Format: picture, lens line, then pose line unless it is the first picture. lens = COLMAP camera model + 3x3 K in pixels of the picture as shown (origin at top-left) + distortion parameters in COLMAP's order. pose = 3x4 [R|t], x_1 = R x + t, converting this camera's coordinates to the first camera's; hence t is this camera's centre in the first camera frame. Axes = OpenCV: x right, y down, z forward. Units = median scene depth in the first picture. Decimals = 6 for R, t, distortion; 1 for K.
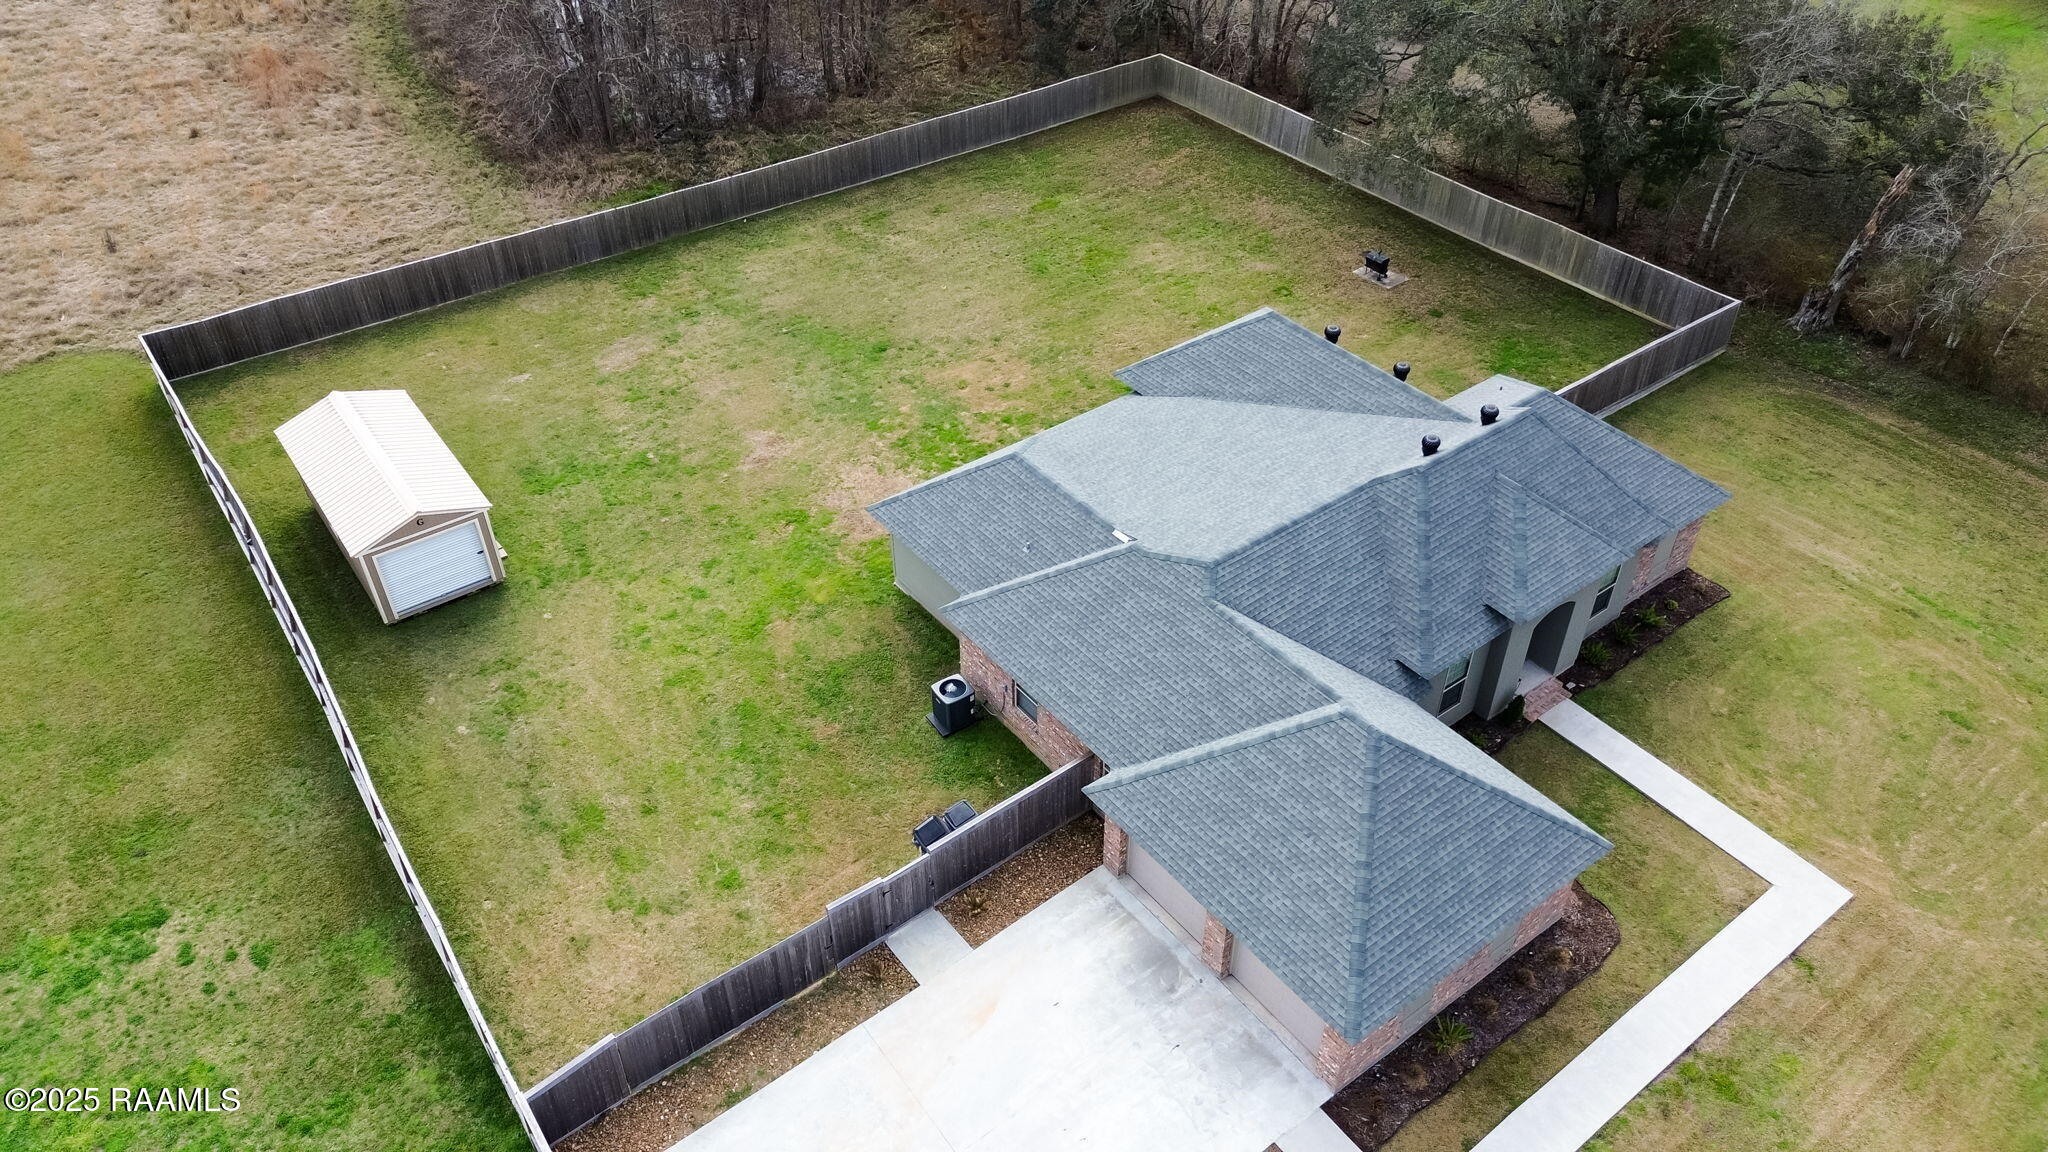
lens RADIAL K [[1390.9, 0, 1024.0], [0, 1390.9, 576.0], [0, 0, 1]] dist [0.000944, 0.000293]
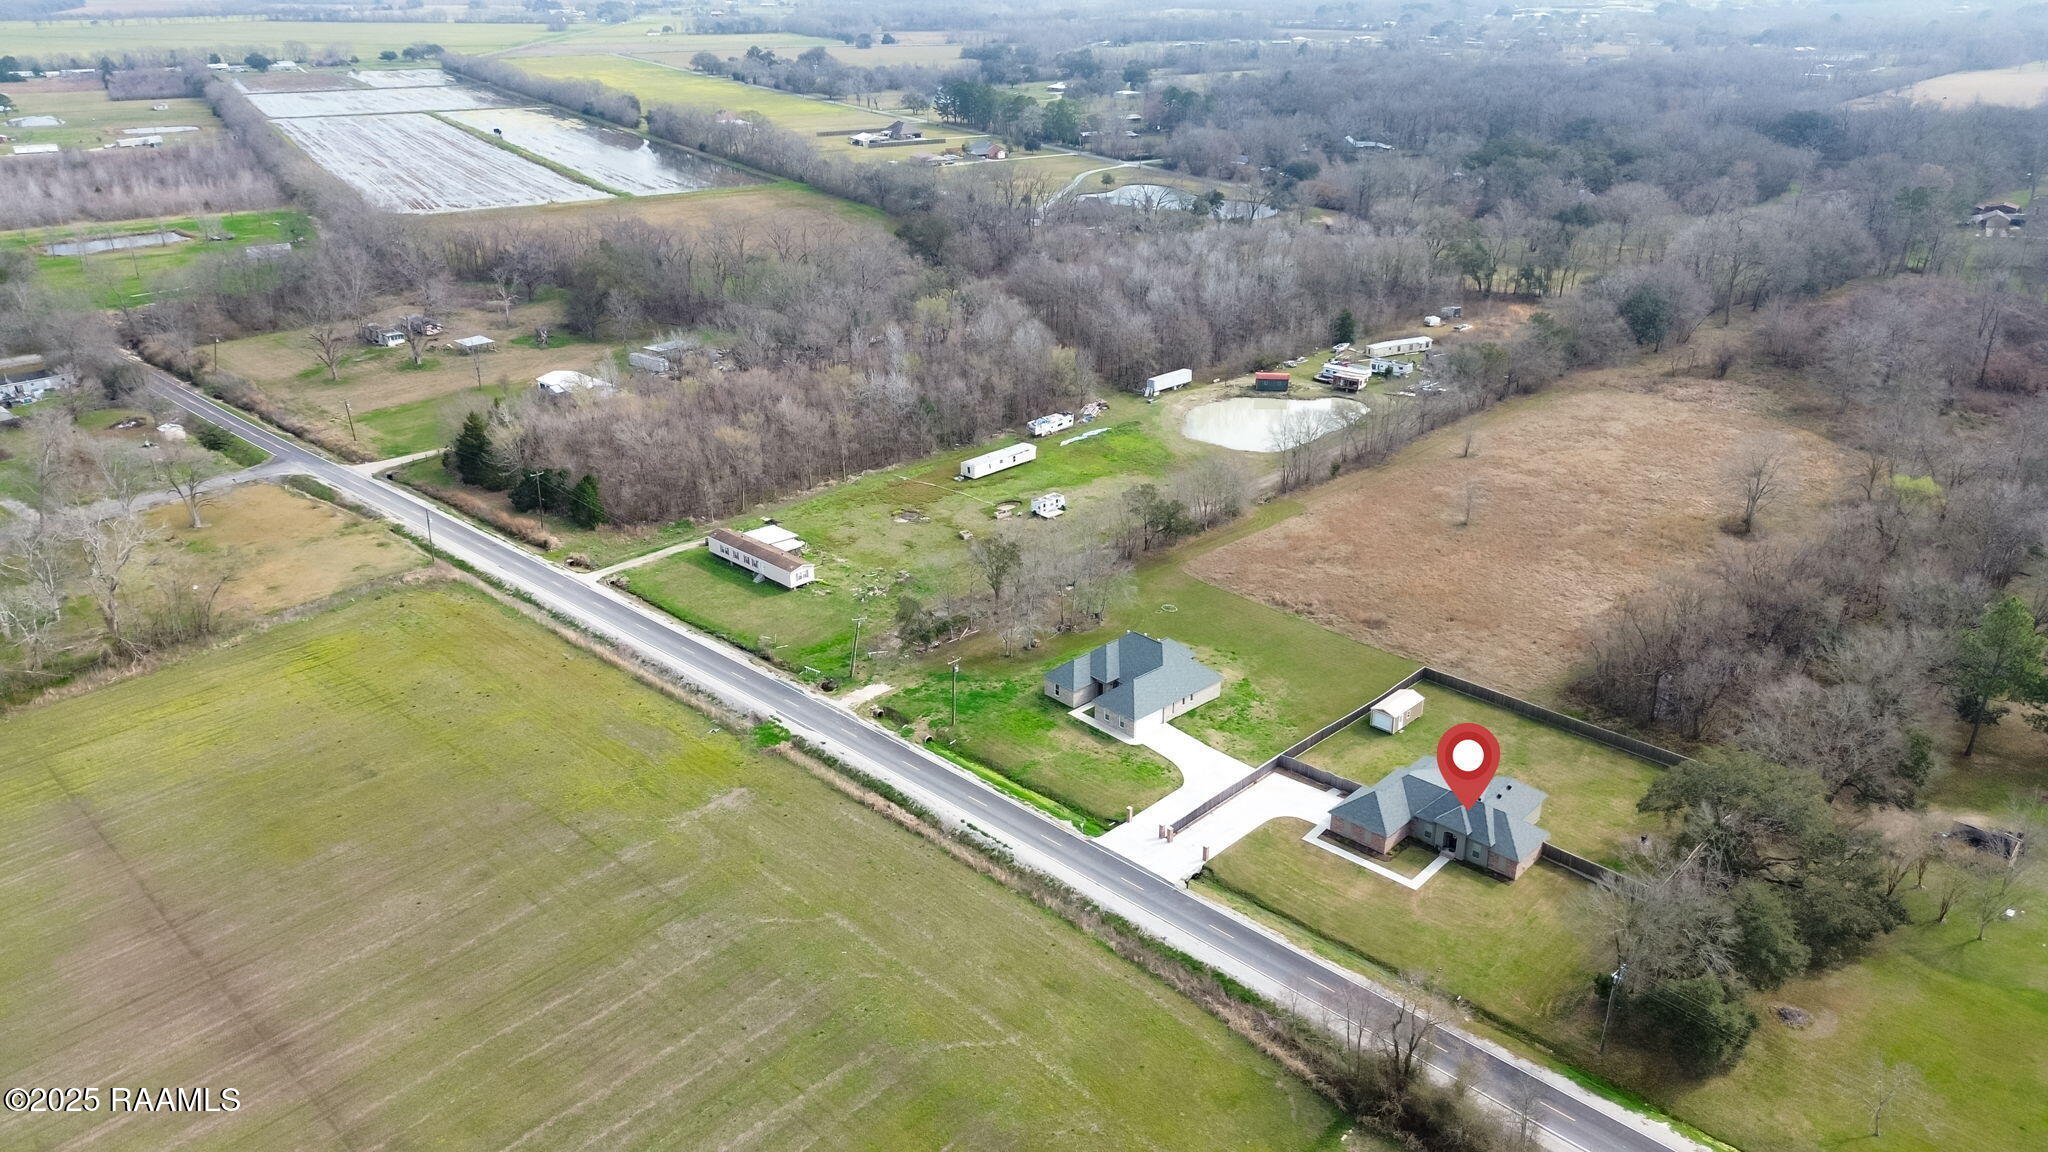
lens RADIAL K [[1390.9, 0, 1024.0], [0, 1390.9, 576.0], [0, 0, 1]] dist [0.000944, 0.000293]
pose [[0.153751, 0.384619, -0.910180, 3.364257], [-0.625891, 0.750687, 0.211494, -0.591279], [0.764605, 0.537156, 0.356149, -1.825078]]
